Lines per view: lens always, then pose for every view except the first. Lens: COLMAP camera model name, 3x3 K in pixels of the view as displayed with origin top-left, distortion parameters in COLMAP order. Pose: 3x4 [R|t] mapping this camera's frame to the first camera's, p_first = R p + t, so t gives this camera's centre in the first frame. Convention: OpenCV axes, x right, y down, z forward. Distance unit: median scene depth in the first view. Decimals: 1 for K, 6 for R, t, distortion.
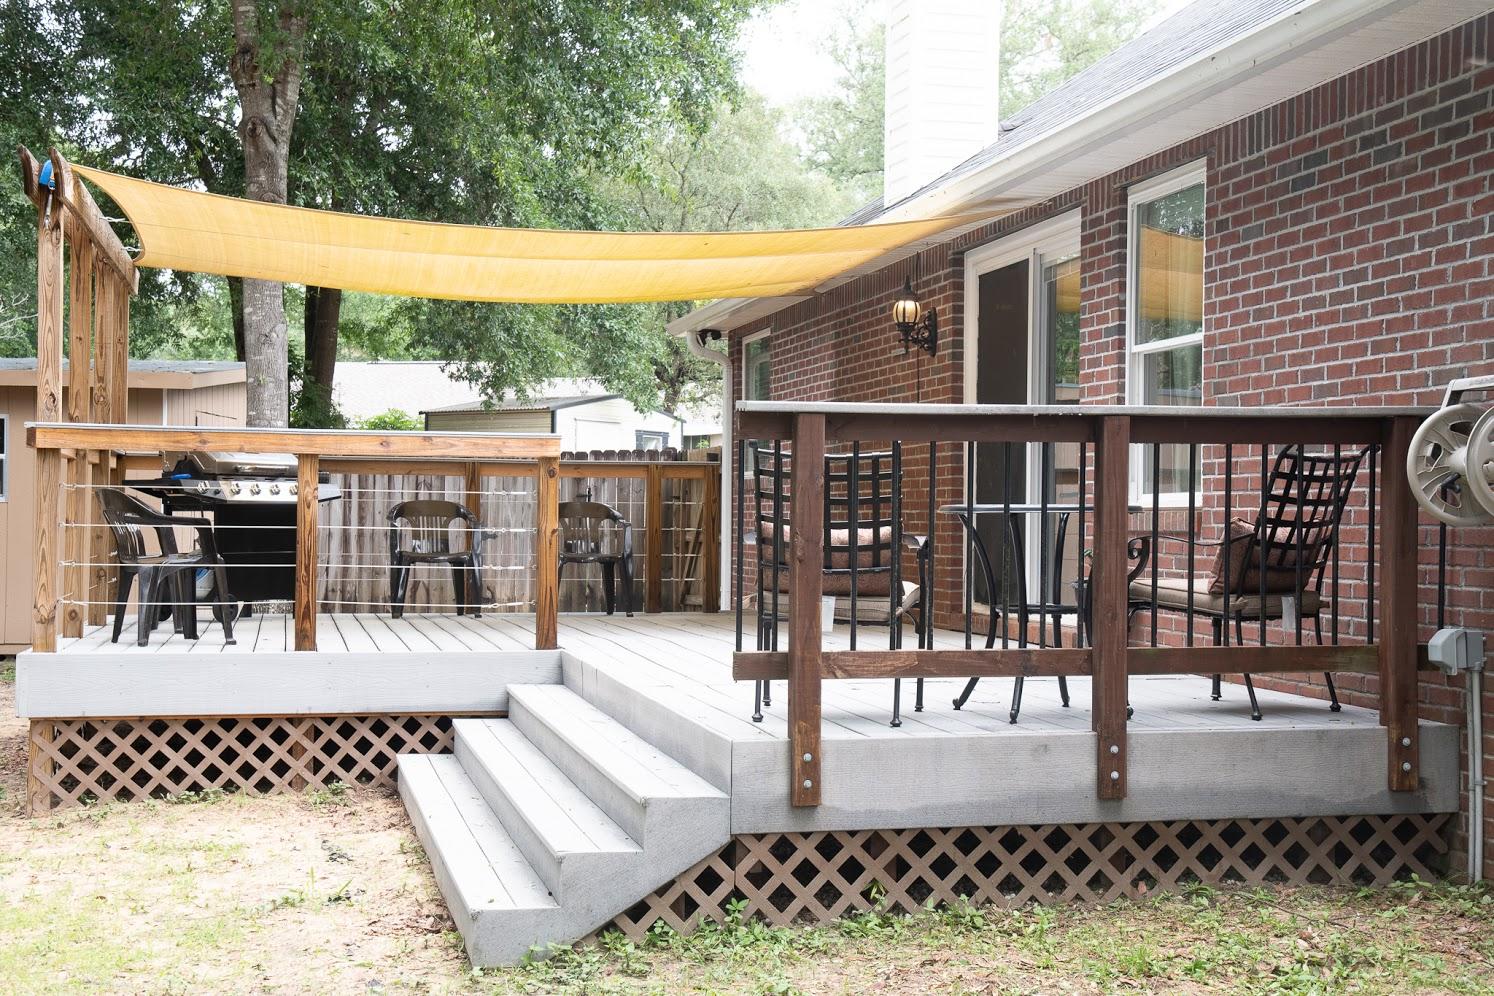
lens RADIAL K [[1909.3, 0, 746.7], [0, 1909.3, 499.1], [0, 0, 1]] dist [0.171948, 0.000000]
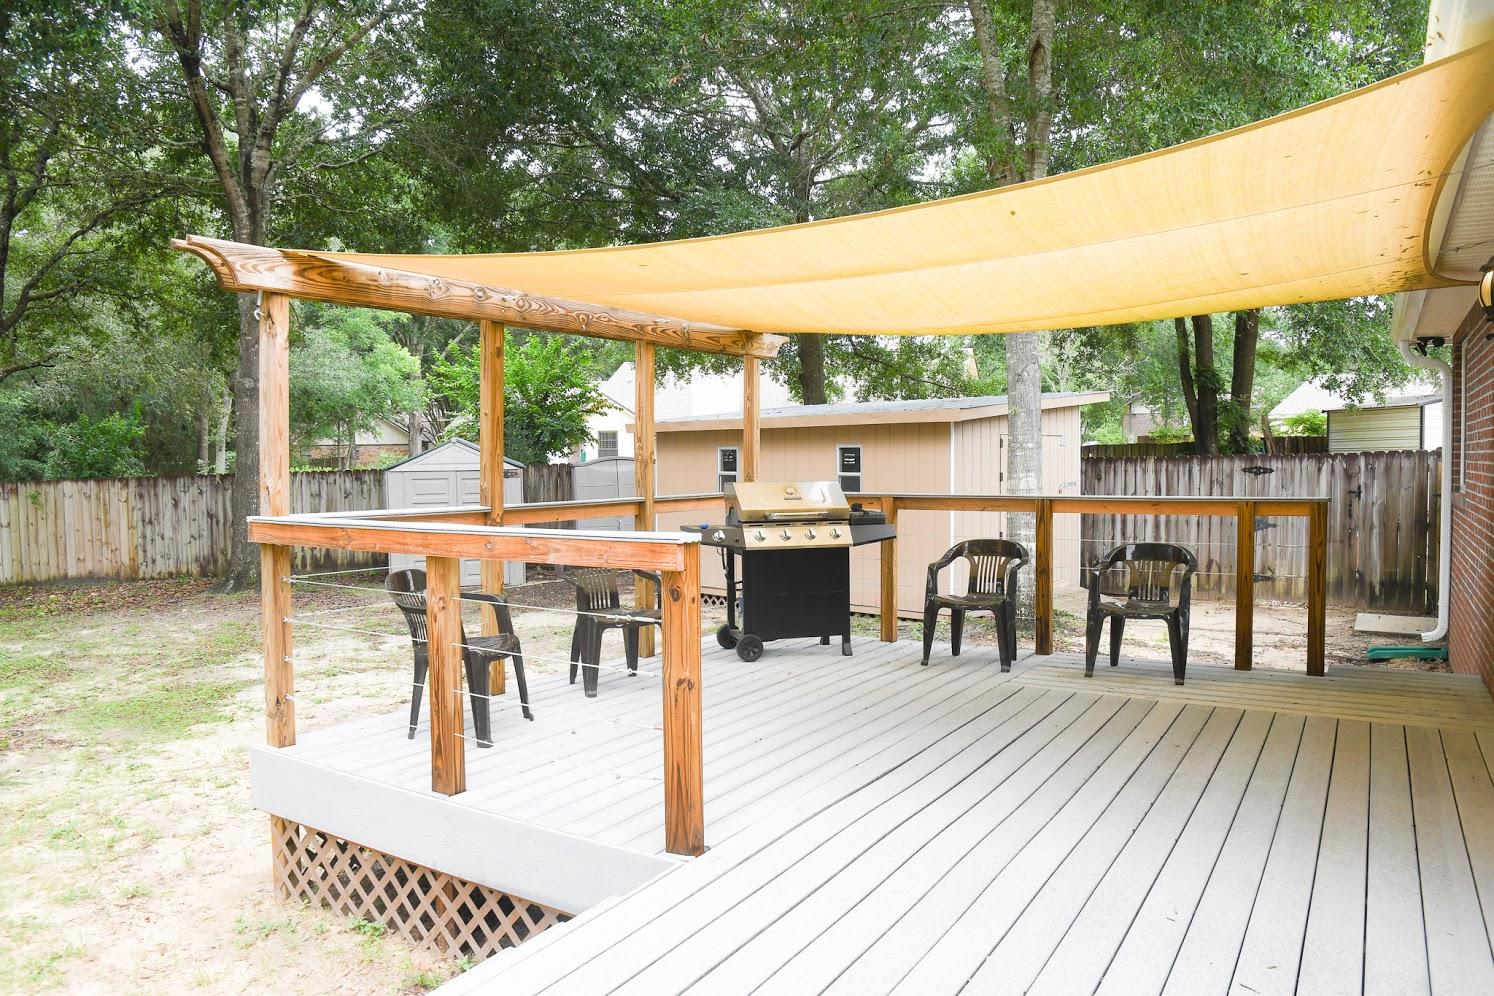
lens RADIAL K [[1011.4, 0, 748.1], [0, 1011.4, 502.0], [0, 0, 1]] dist [-0.066013, -0.001518]
pose [[0.711613, 0.011154, -0.702483, 0.166340], [0.020537, 0.999116, 0.036669, -0.059342], [0.702271, -0.040521, 0.710756, 0.791090]]
